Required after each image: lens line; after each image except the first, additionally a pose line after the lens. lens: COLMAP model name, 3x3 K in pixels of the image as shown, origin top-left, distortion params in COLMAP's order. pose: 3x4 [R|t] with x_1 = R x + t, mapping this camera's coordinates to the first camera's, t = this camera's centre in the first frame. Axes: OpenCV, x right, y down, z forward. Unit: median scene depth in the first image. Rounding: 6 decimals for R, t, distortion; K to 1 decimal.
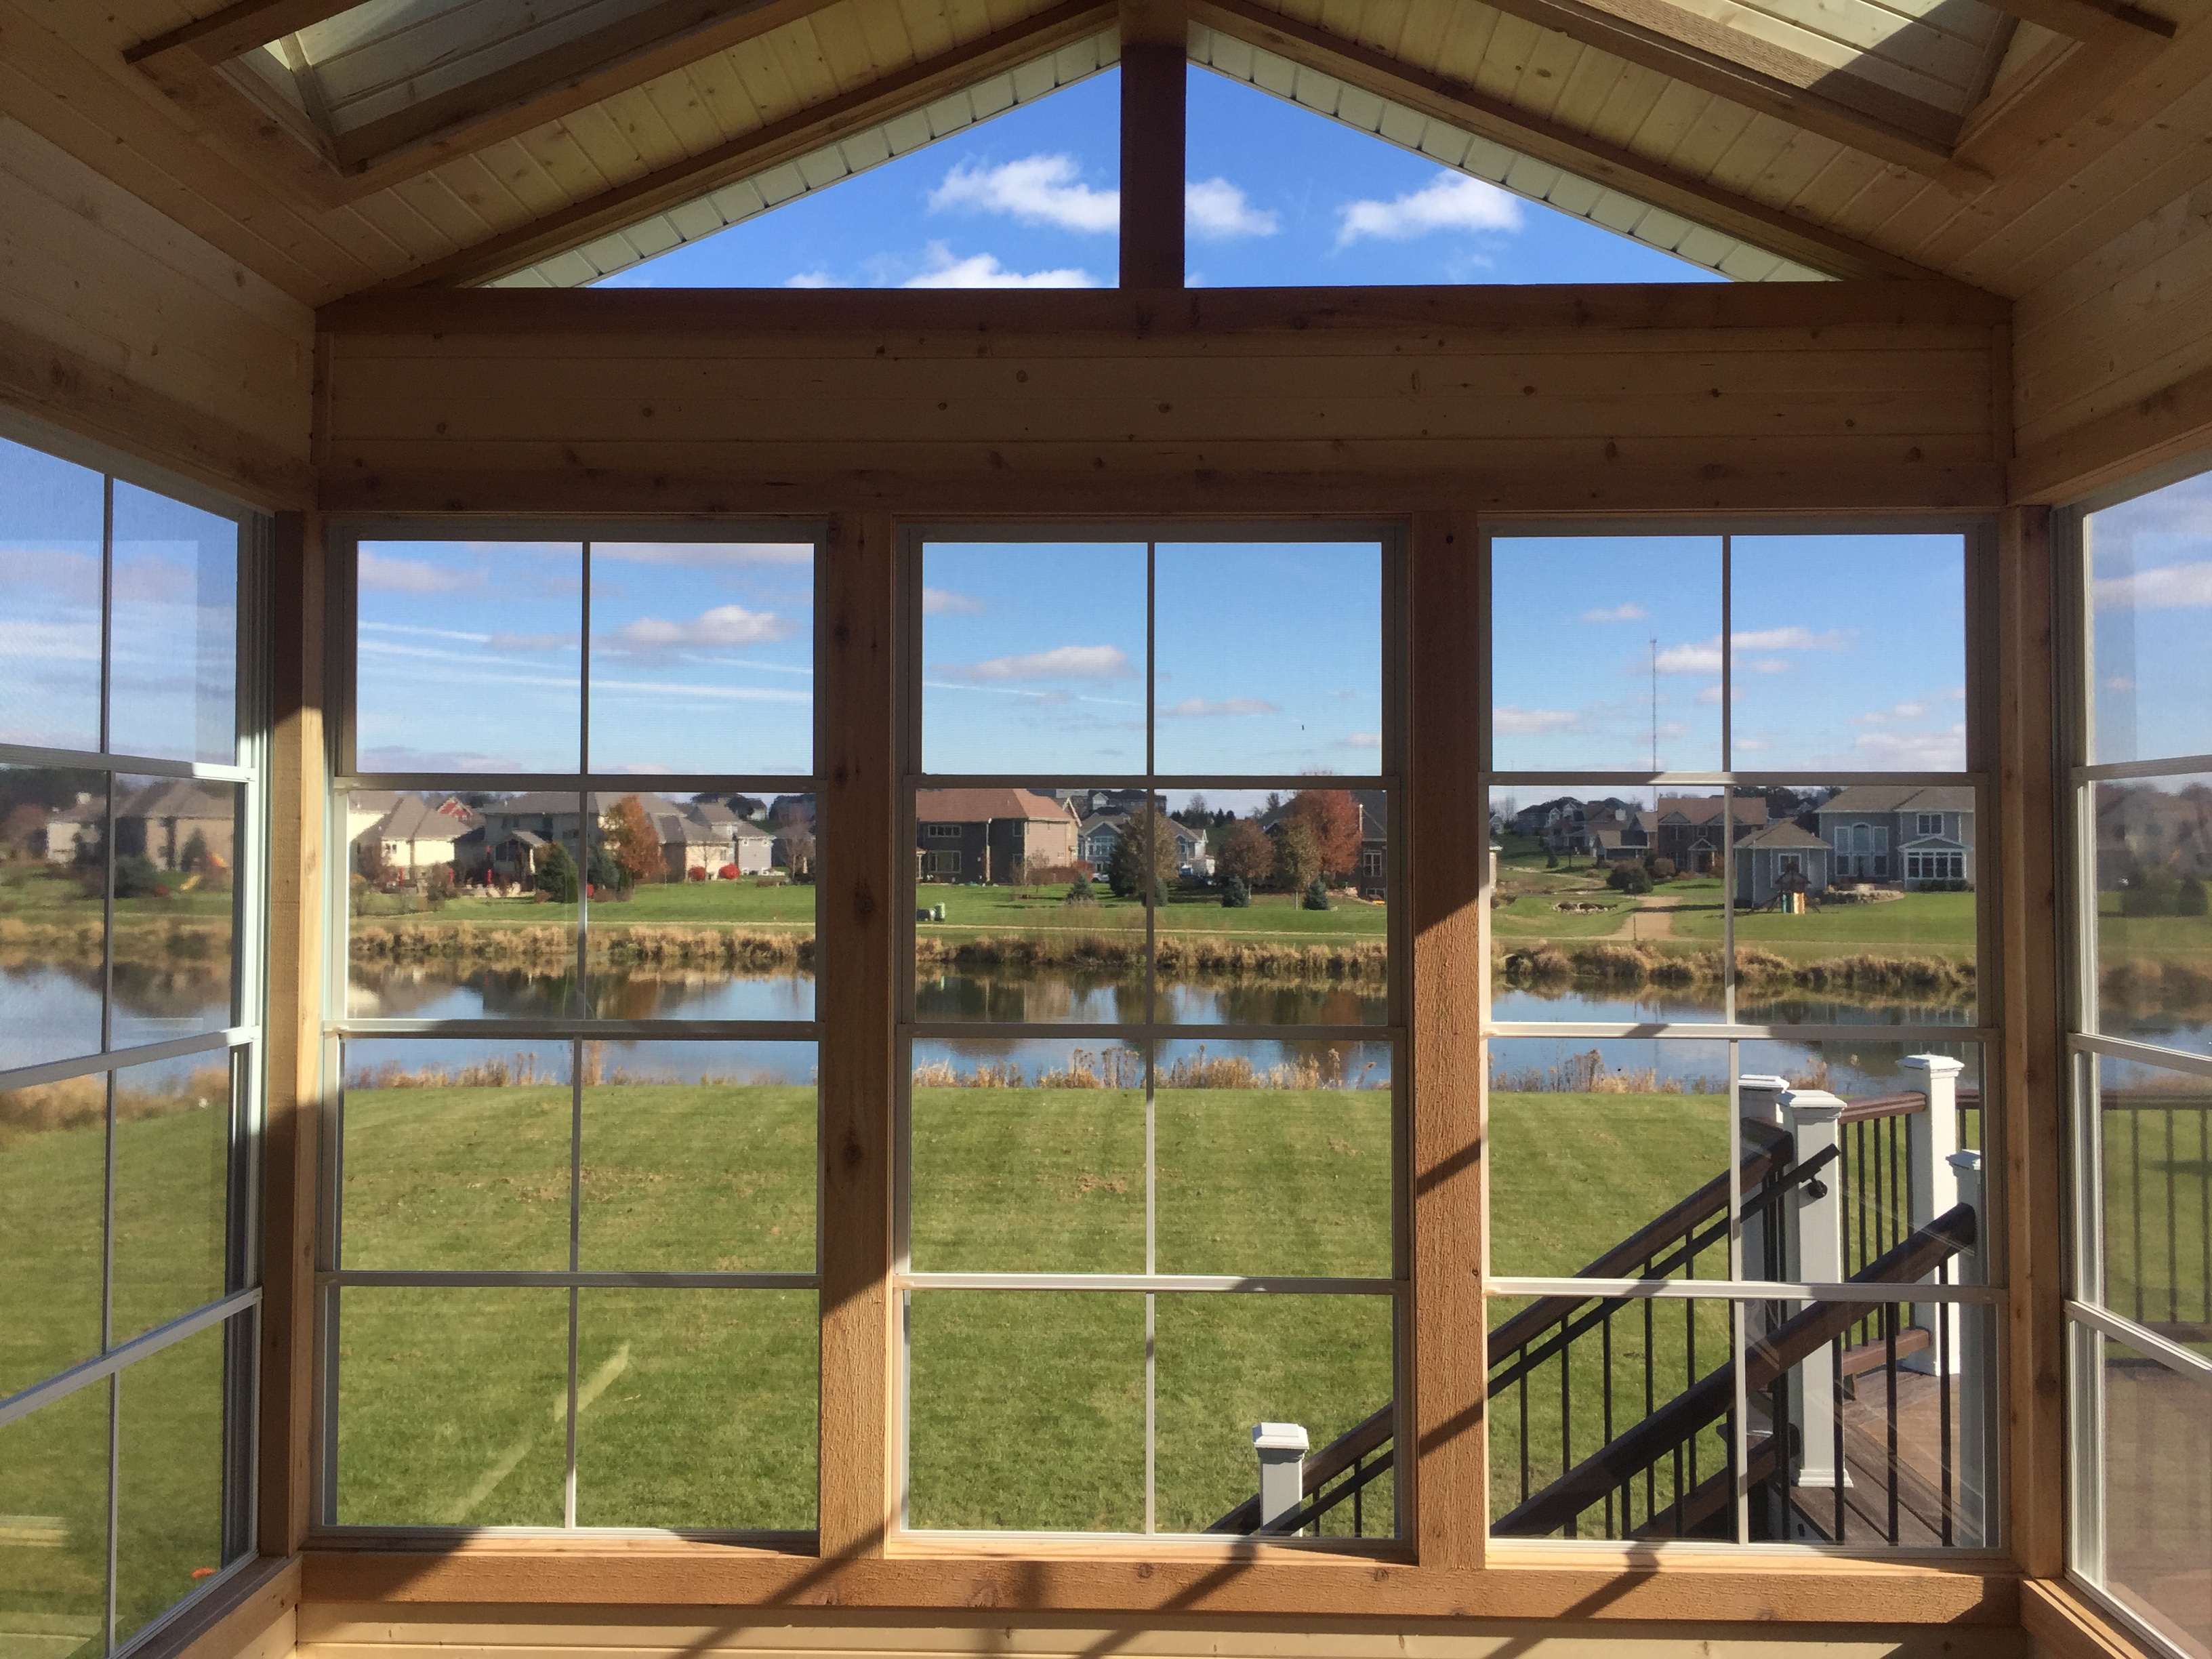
lens RADIAL K [[1894.9, 0, 1099.8], [0, 1894.9, 821.0], [0, 0, 1]] dist [0.068391, -0.075251]
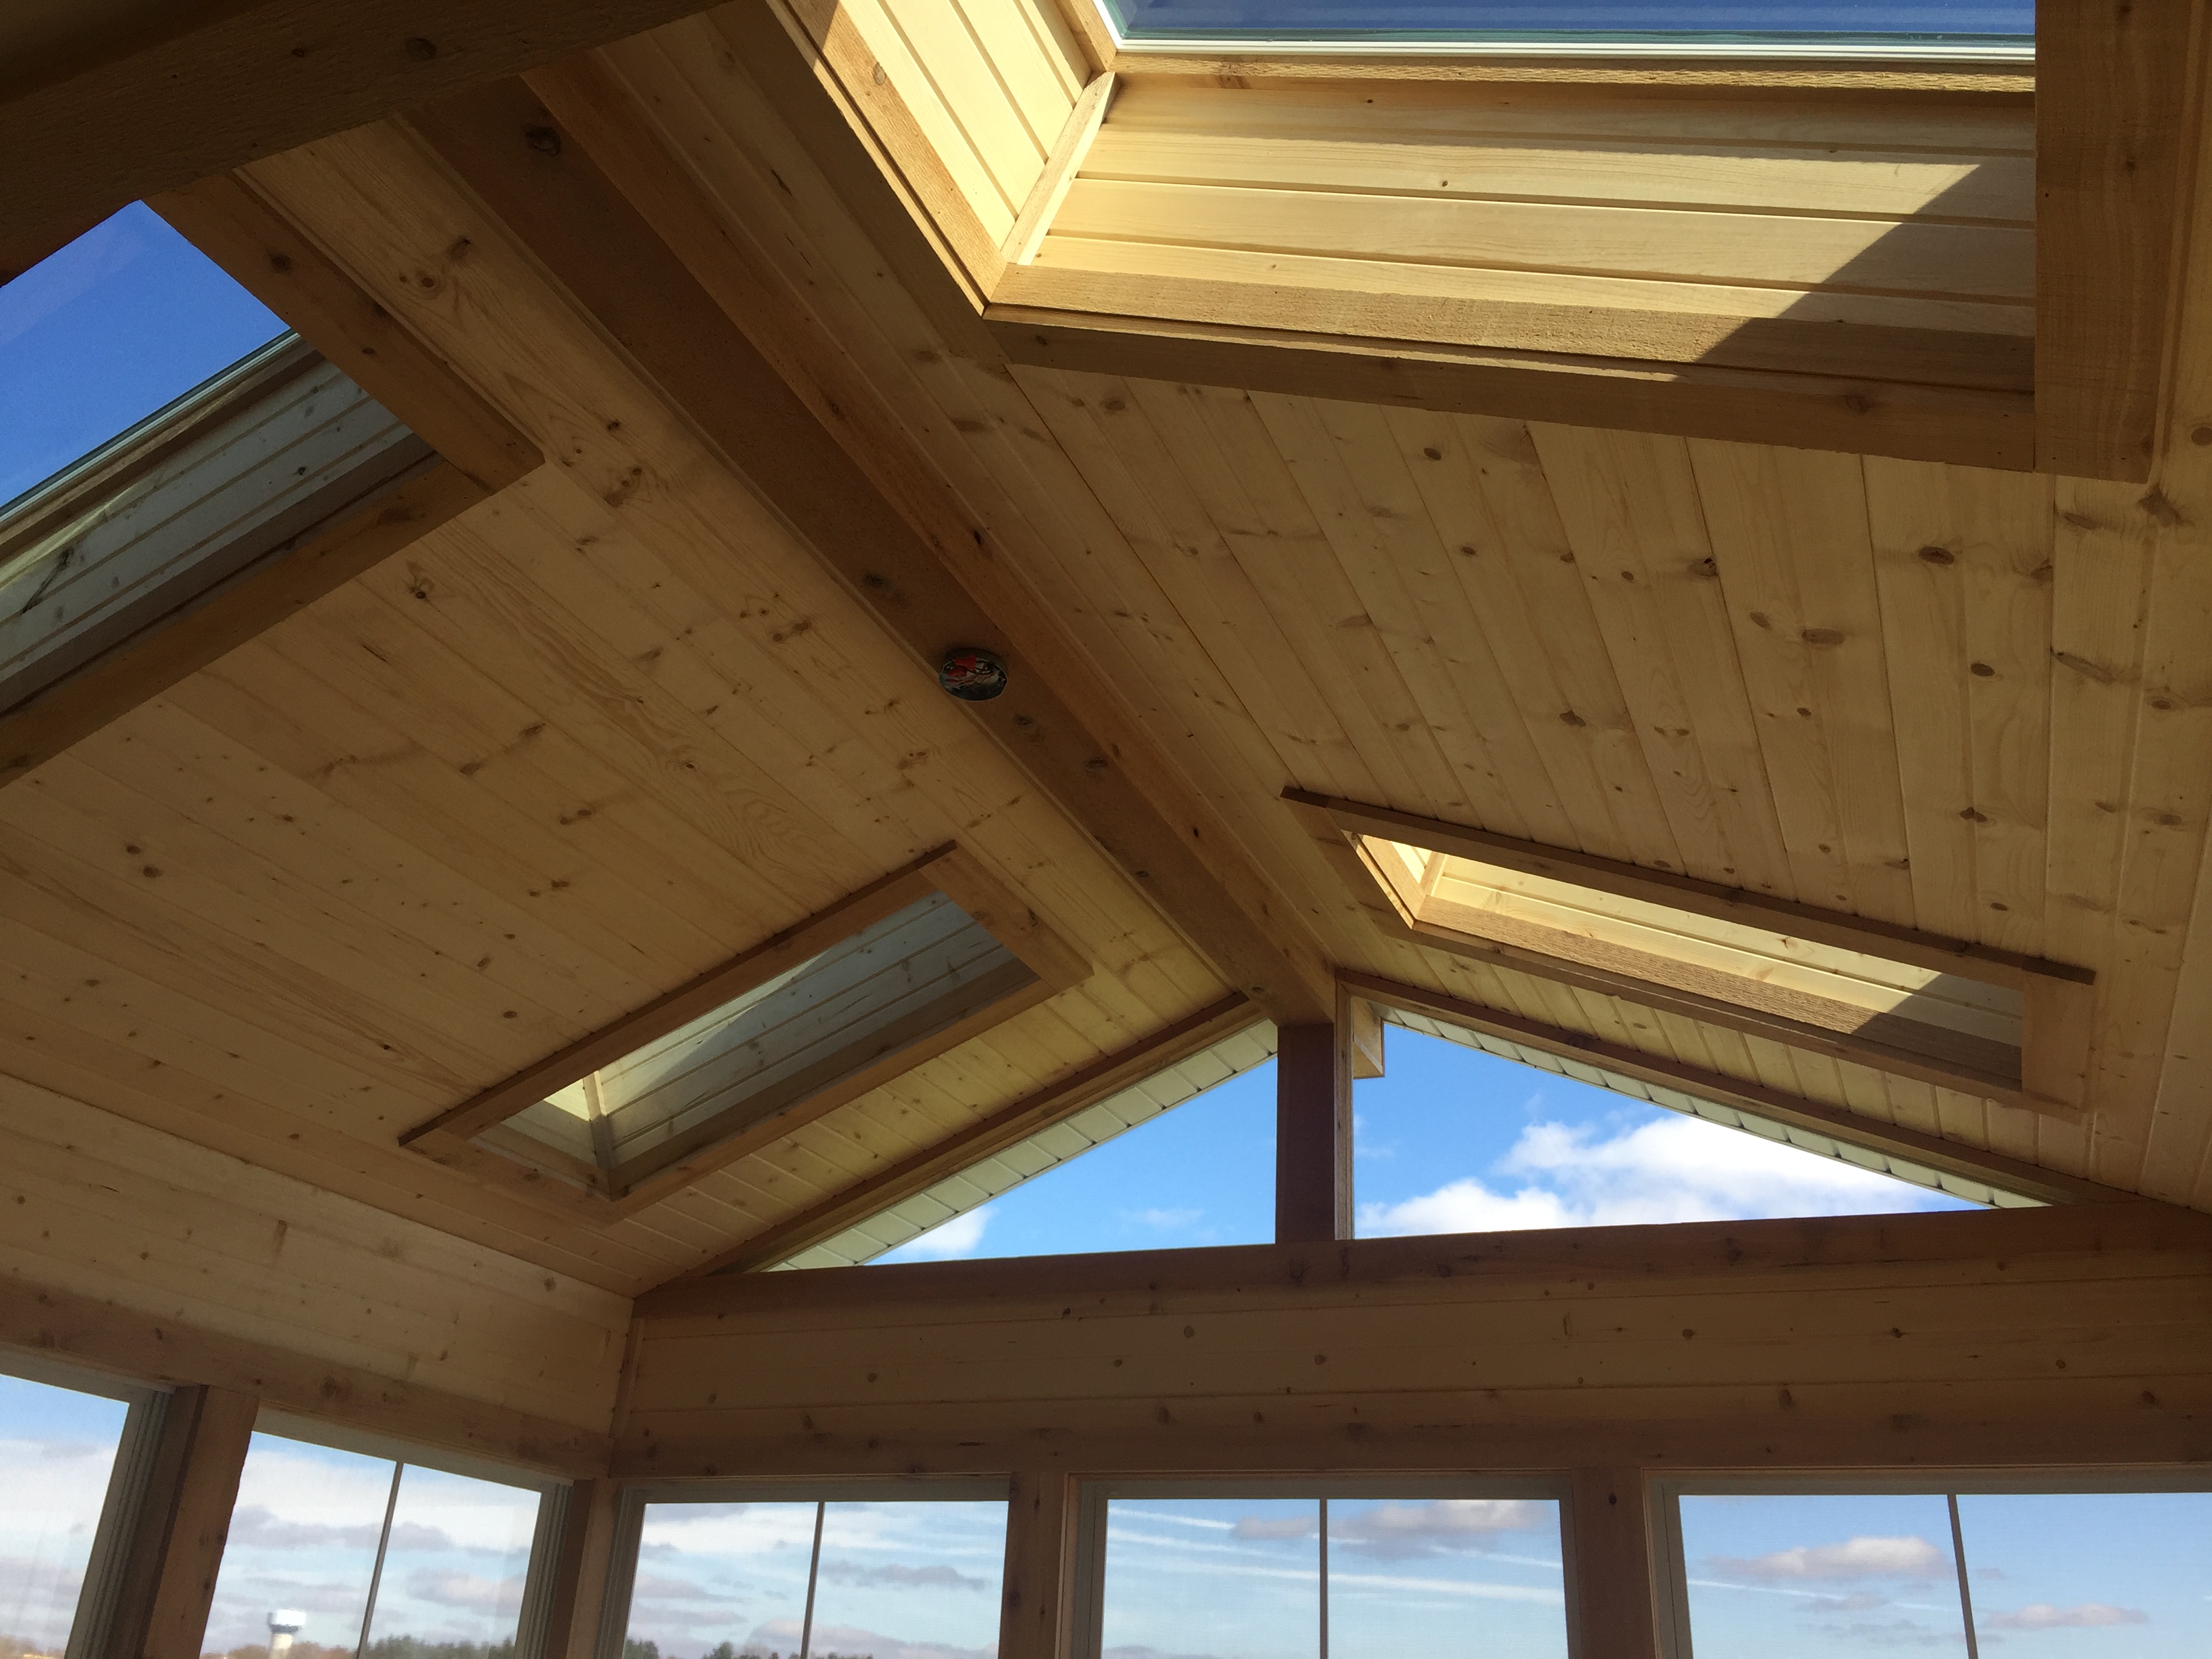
lens RADIAL K [[1894.9, 0, 1100.3], [0, 1894.9, 820.0], [0, 0, 1]] dist [0.068391, -0.075251]
pose [[0.934250, -0.124671, -0.334117, 0.302657], [-0.032711, 0.902995, -0.428404, -0.038293], [0.355115, 0.411165, 0.839545, -0.013180]]
